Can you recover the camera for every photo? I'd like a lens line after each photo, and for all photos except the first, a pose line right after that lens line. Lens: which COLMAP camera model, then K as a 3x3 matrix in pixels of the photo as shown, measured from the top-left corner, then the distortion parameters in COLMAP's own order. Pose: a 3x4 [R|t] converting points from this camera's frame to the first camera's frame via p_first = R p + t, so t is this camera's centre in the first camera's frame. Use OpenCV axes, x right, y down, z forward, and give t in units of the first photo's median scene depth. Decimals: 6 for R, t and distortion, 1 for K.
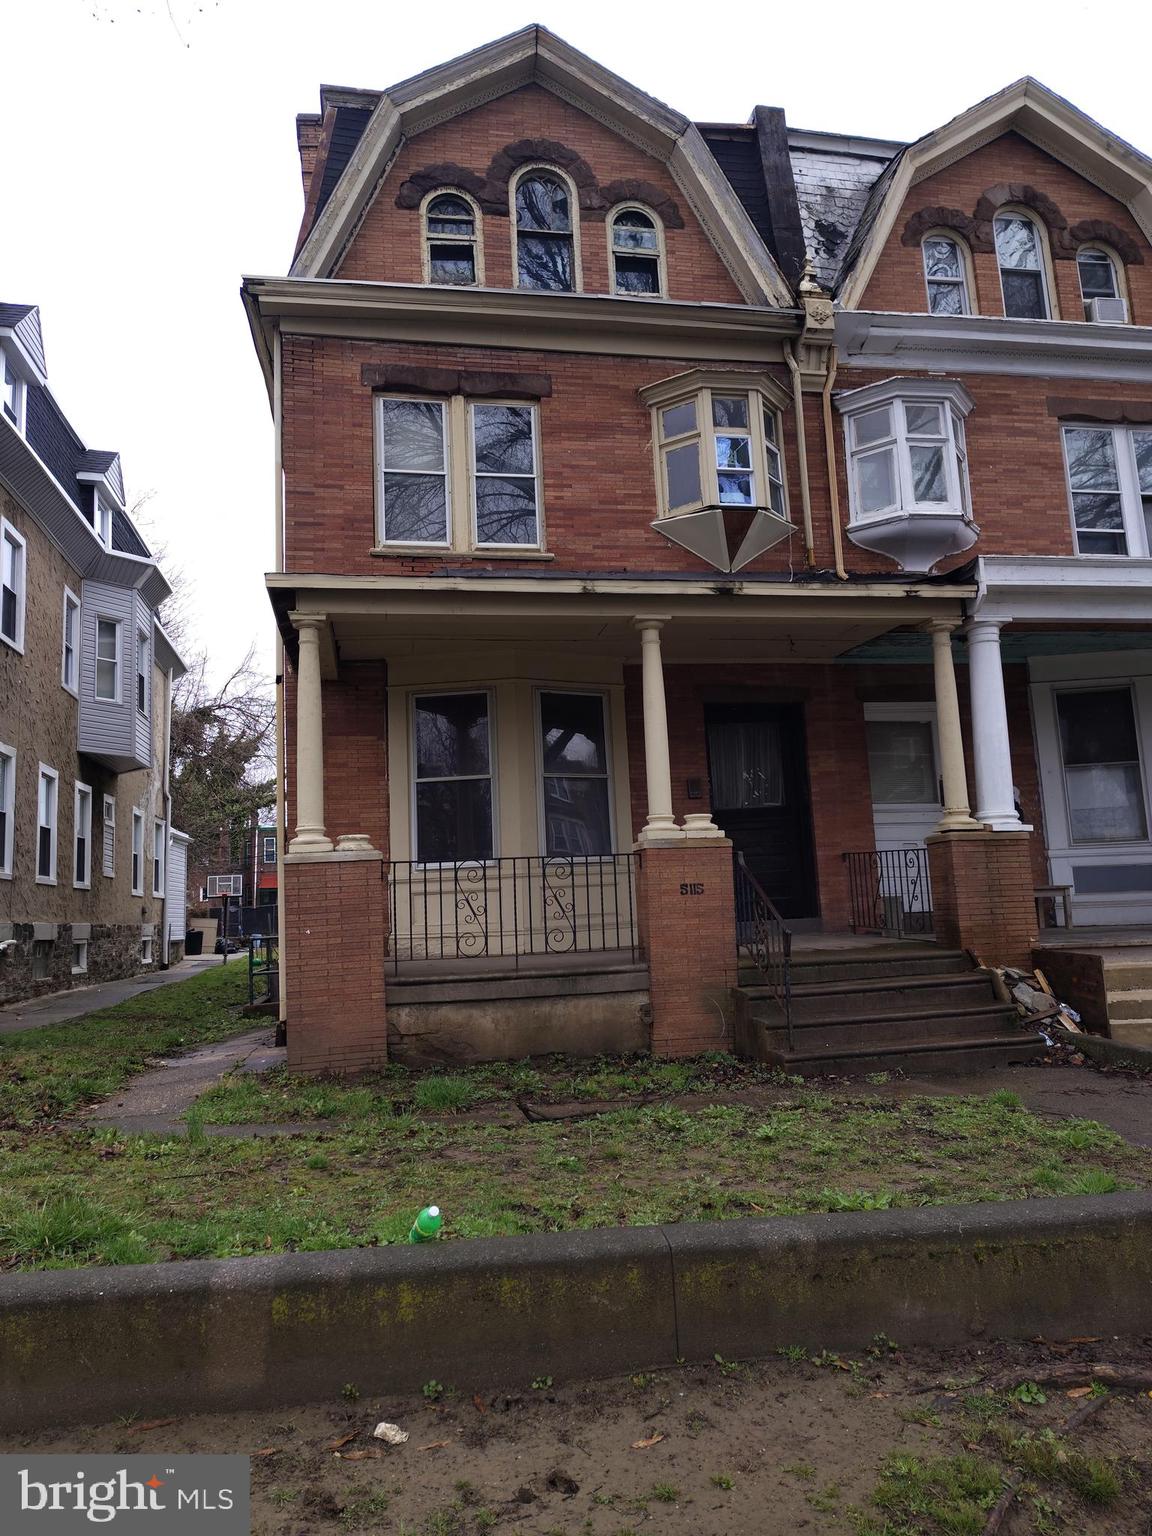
lens RADIAL K [[1046.8, 0, 576.0], [0, 1046.8, 768.0], [0, 0, 1]] dist [0.060871, -0.085687]
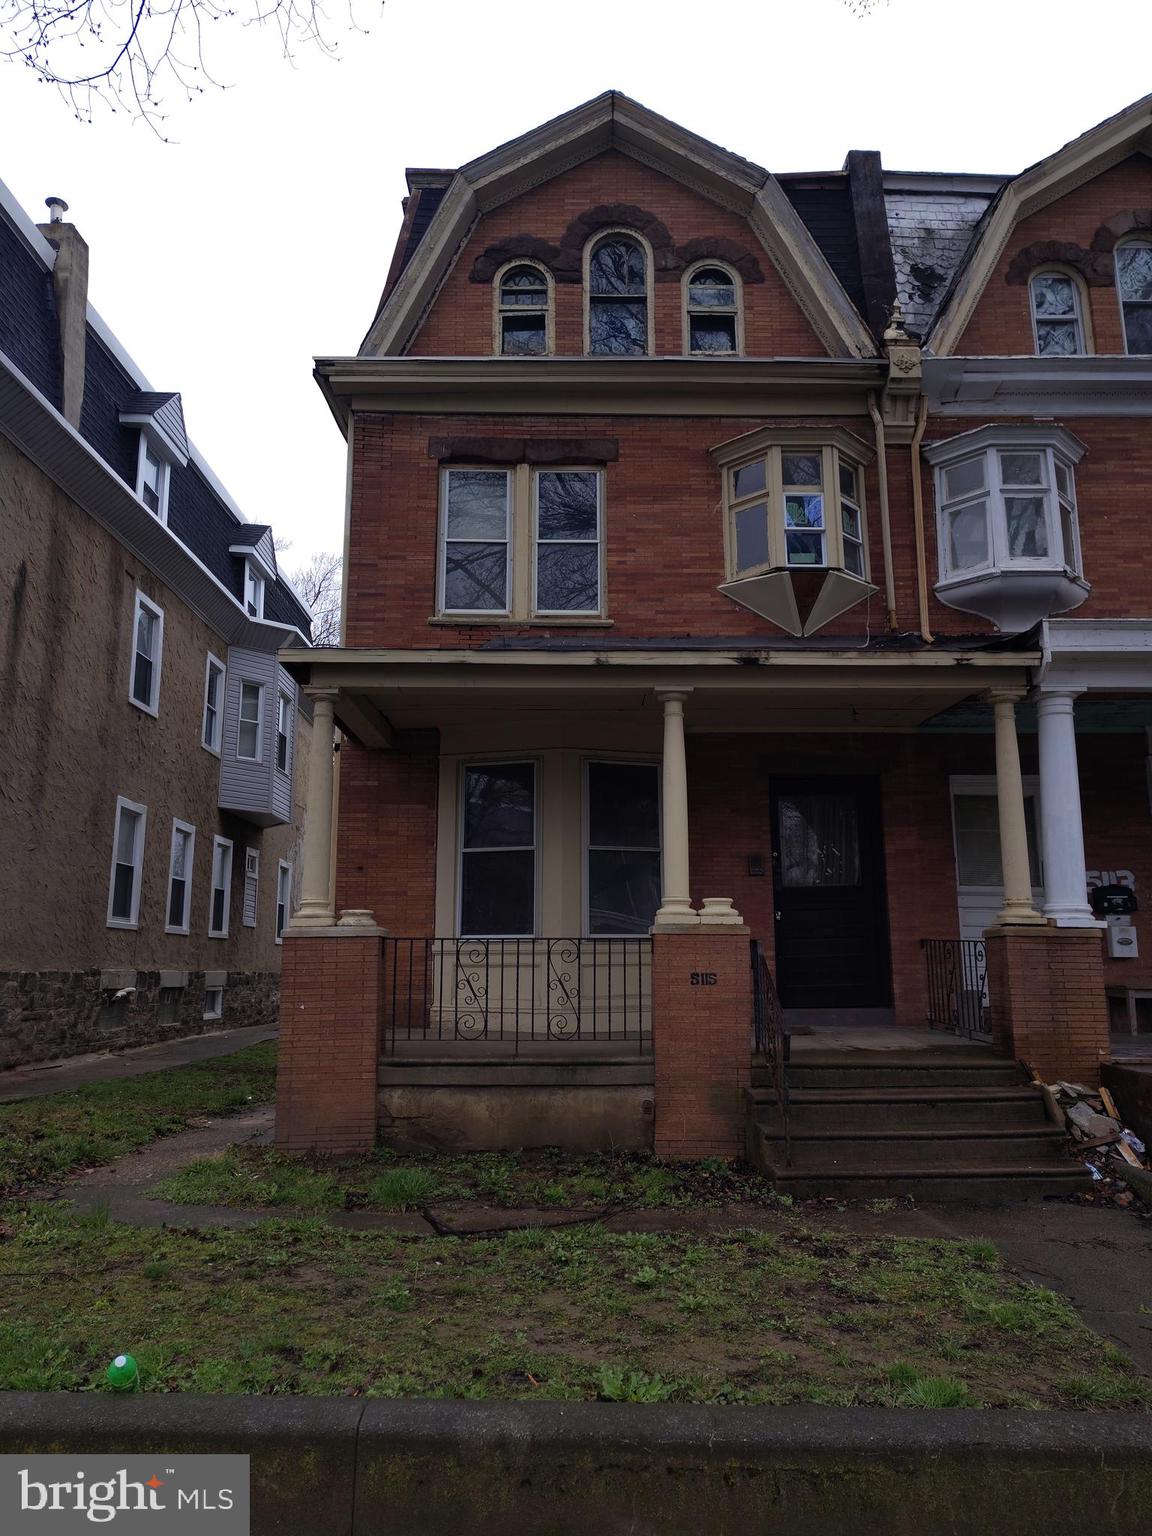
lens RADIAL K [[1047.3, 0, 584.6], [0, 1047.3, 786.3], [0, 0, 1]] dist [0.059248, -0.083515]
pose [[0.985336, 0.013085, -0.170122, 0.118922], [-0.018743, 0.999322, -0.031695, -0.017826], [0.169592, 0.034419, 0.984913, 0.038724]]
